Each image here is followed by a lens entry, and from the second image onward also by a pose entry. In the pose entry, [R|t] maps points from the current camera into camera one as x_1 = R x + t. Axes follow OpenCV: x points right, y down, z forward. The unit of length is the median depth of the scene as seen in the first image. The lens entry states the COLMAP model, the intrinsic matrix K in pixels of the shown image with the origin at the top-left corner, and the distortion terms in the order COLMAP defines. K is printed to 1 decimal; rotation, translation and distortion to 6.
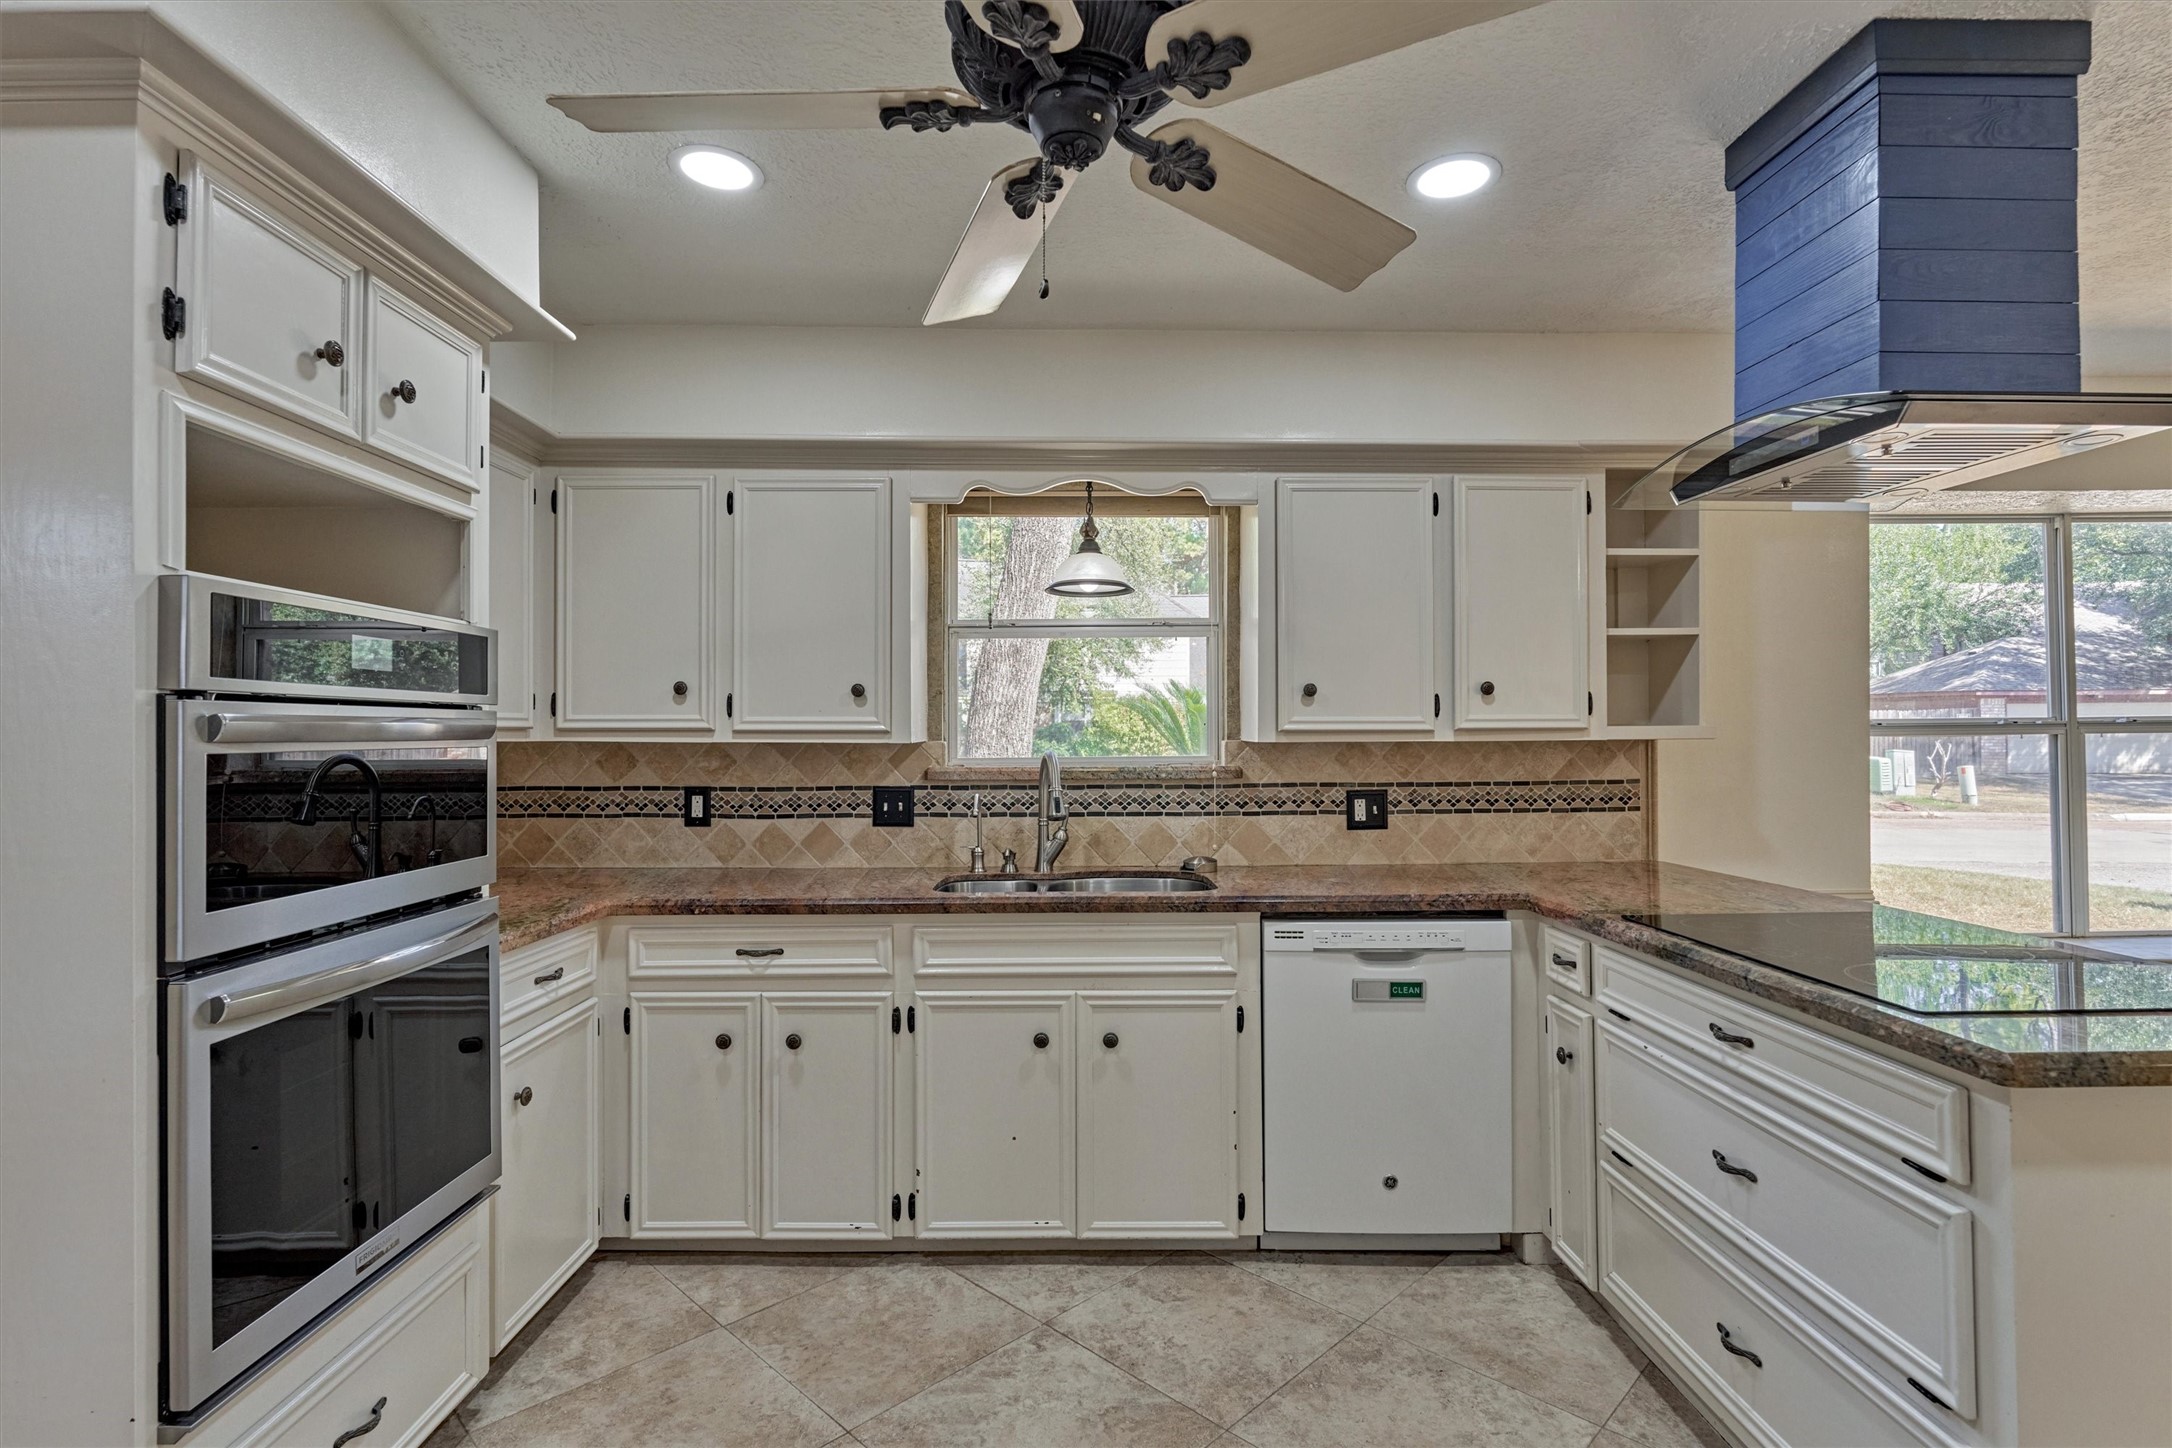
lens RADIAL K [[1032.8, 0, 1084.5], [0, 1032.8, 715.7], [0, 0, 1]] dist [-0.006667, -0.000333]
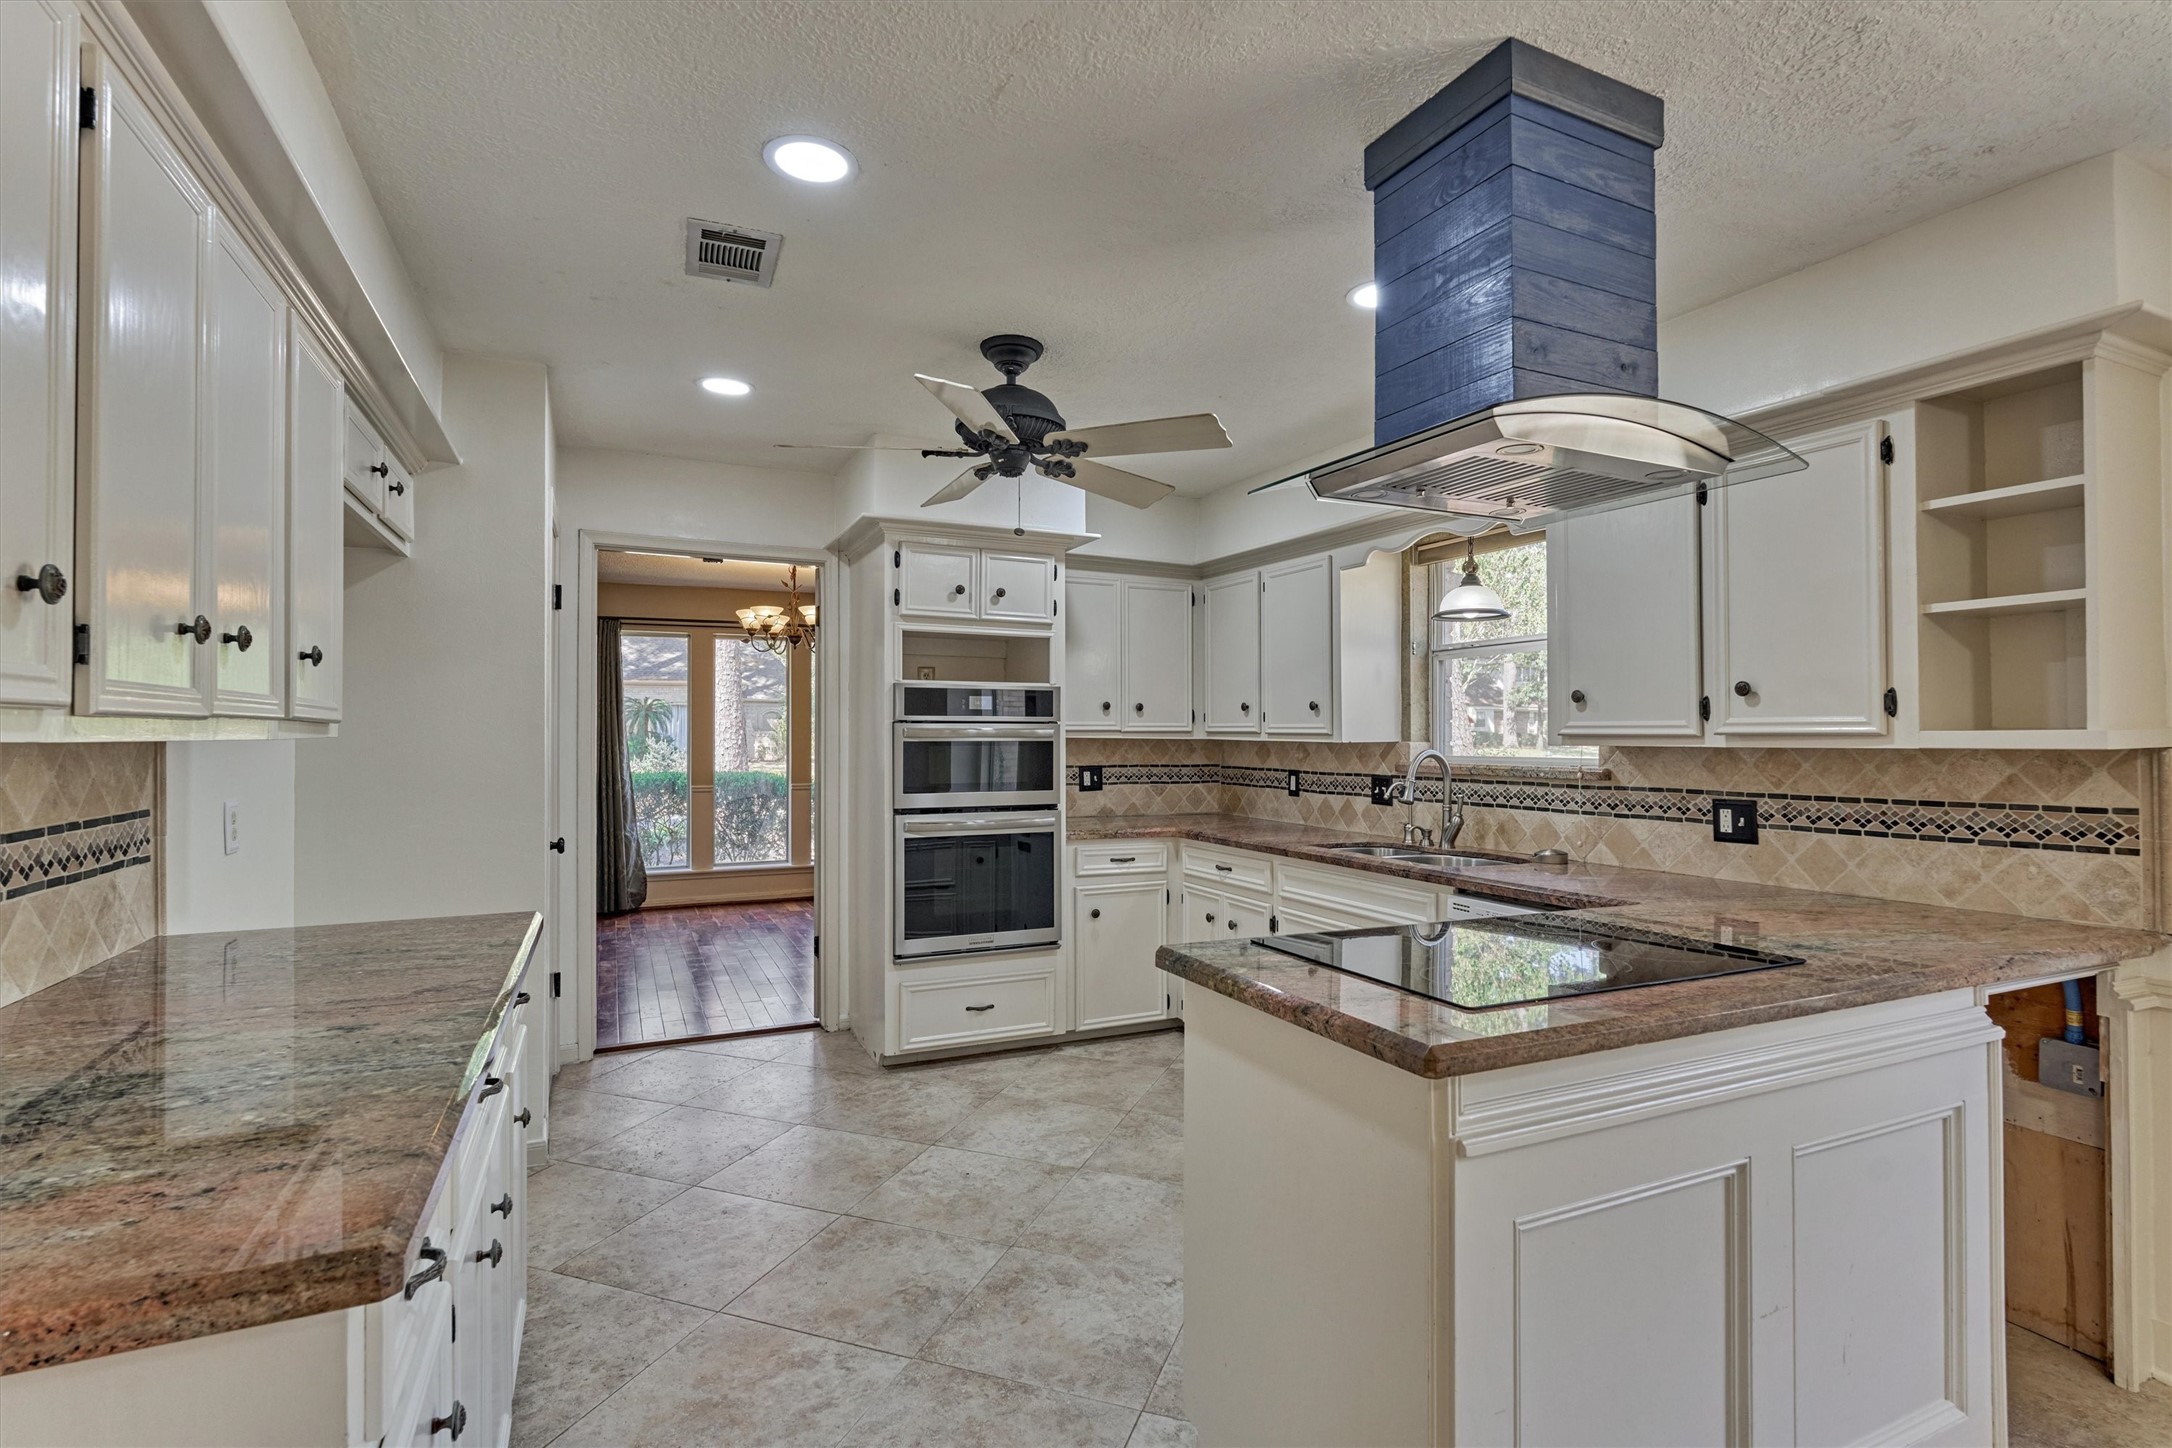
lens RADIAL K [[1032.8, 0, 1085.7], [0, 1032.8, 718.0], [0, 0, 1]] dist [-0.006667, -0.000333]
pose [[0.413560, -0.010309, -0.910419, 1.083704], [0.013035, 0.999900, -0.005401, -0.004047], [0.910384, -0.009633, 0.413653, 0.120613]]
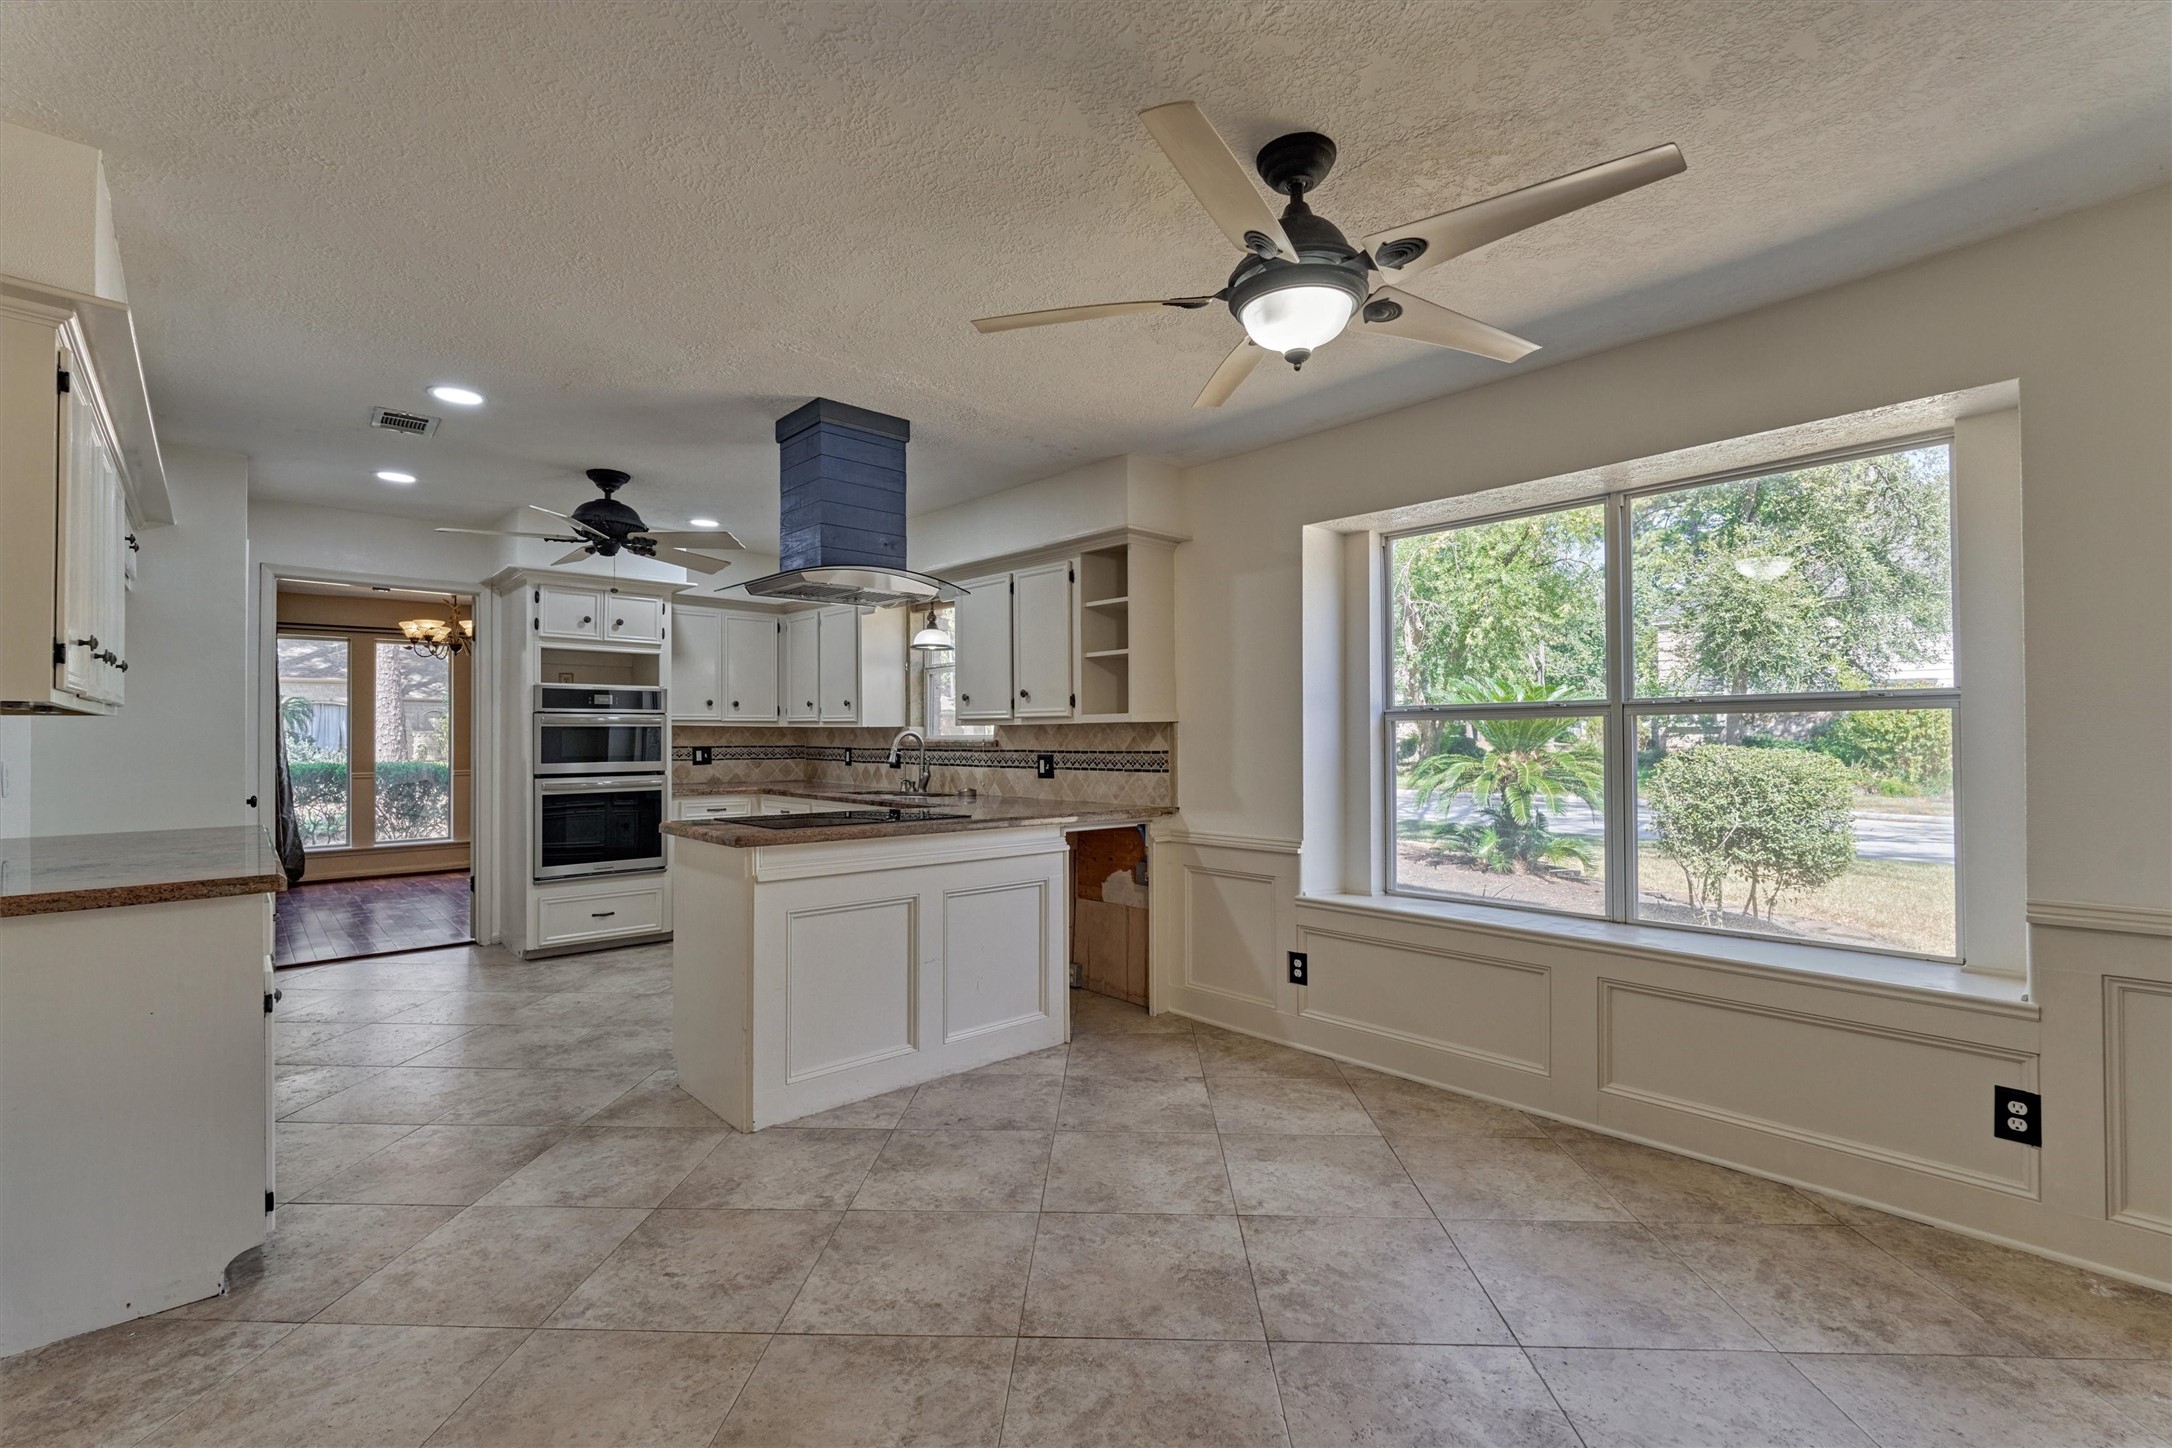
lens RADIAL K [[946.5, 0, 1090.2], [0, 946.5, 719.3], [0, 0, 1]] dist [-0.007047, -0.000460]
pose [[0.672902, -0.009553, -0.739670, 1.818043], [0.013650, 0.999907, -0.000496, 0.020558], [0.739605, -0.009763, 0.672970, 0.026796]]
